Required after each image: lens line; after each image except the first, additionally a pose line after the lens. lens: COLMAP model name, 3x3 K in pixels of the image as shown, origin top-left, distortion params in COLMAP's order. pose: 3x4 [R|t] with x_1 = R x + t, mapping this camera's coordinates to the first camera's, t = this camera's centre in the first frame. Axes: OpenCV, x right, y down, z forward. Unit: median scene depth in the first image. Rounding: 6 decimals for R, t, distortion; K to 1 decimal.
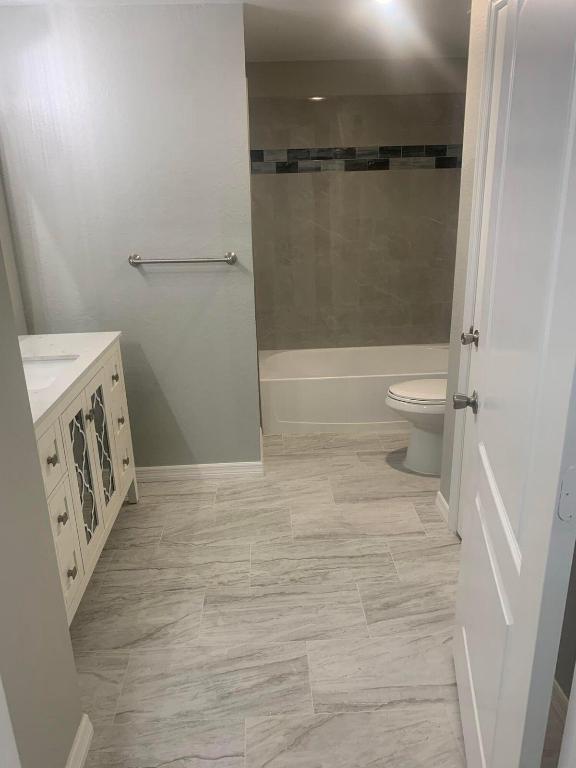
lens RADIAL K [[586.8, 0, 292.9], [0, 586.8, 382.3], [0, 0, 1]] dist [0.030675, -0.035754]
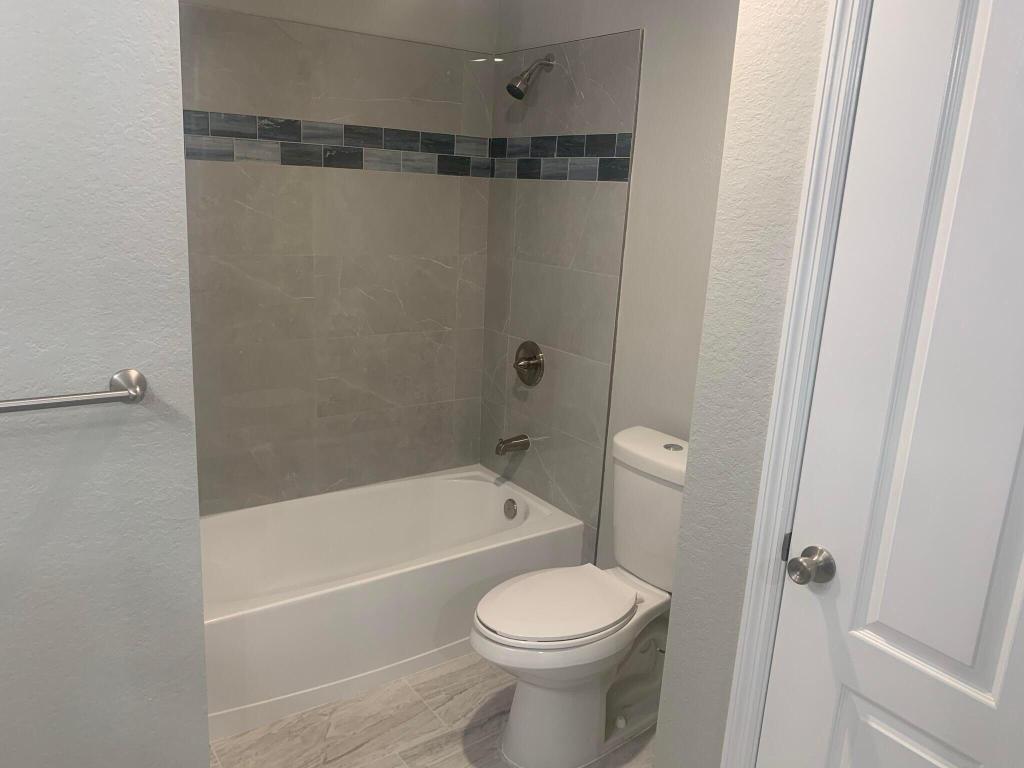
lens RADIAL K [[782.5, 0, 502.4], [0, 782.5, 383.2], [0, 0, 1]] dist [0.030675, -0.035754]
pose [[0.851493, -0.059565, 0.520972, -0.123700], [0.096218, 0.994406, -0.043567, -0.130605], [-0.515463, 0.087224, 0.852461, 0.363050]]
